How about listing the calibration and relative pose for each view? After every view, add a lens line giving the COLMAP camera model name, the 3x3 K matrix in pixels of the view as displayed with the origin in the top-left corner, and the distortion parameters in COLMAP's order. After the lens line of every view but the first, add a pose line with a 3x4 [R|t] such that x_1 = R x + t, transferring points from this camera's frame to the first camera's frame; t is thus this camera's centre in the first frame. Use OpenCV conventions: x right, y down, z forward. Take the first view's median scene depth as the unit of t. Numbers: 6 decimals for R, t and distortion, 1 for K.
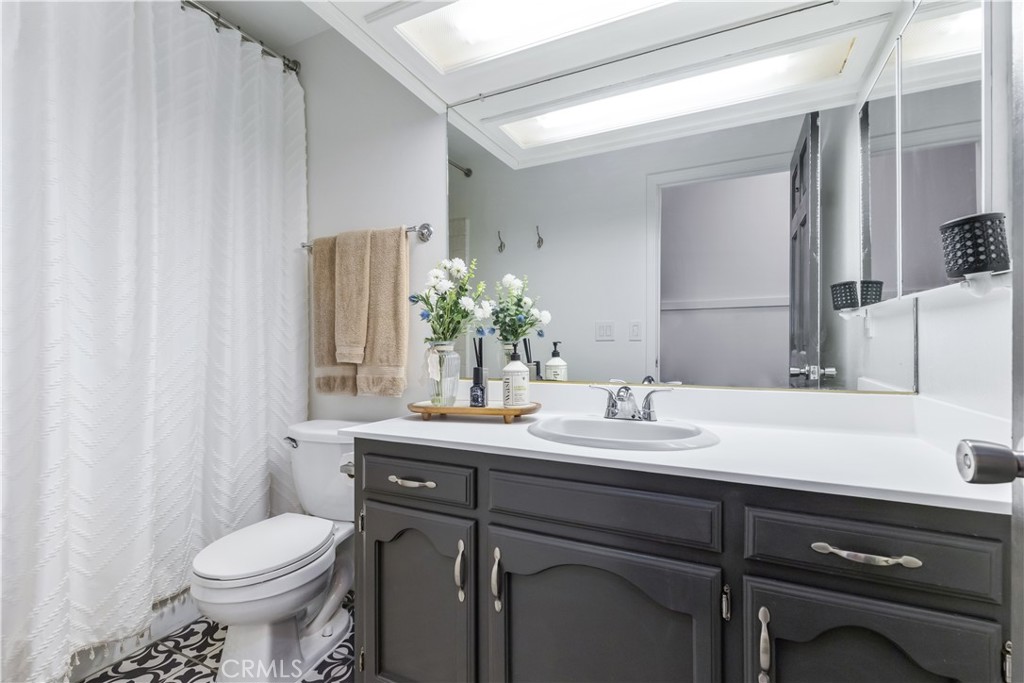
lens RADIAL K [[462.0, 0, 510.6], [0, 462.0, 344.9], [0, 0, 1]] dist [0.000735, 0.000502]
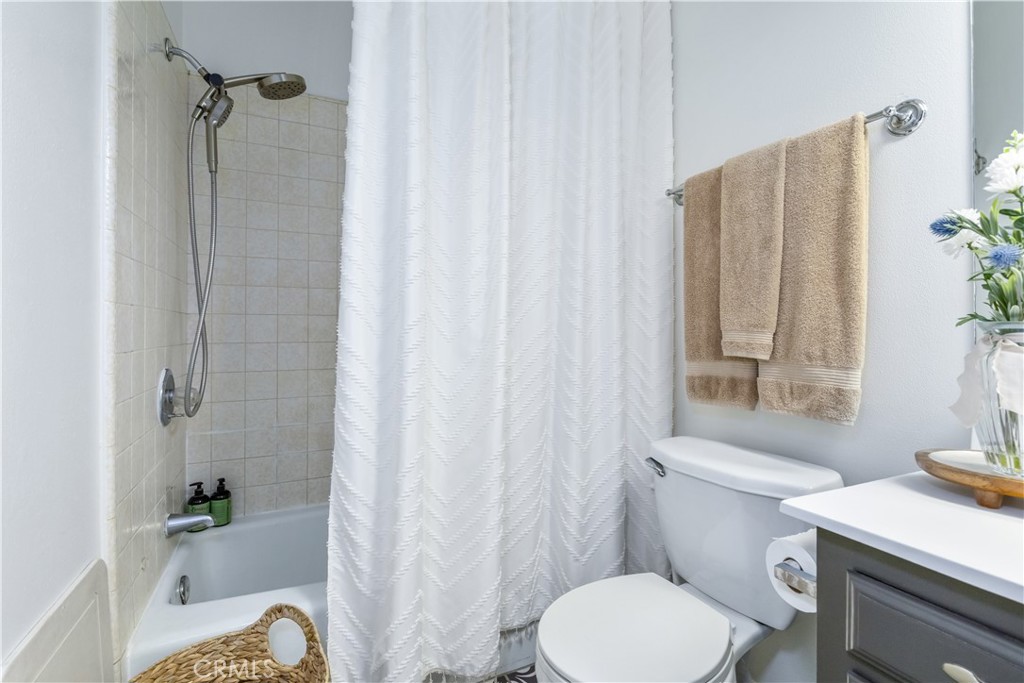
lens RADIAL K [[462.0, 0, 510.6], [0, 462.0, 344.9], [0, 0, 1]] dist [0.000735, 0.000502]
pose [[0.779003, 0.026171, -0.626474, -0.204973], [-0.006441, 0.999410, 0.033742, 0.002052], [0.626987, -0.022250, 0.778712, 0.307086]]
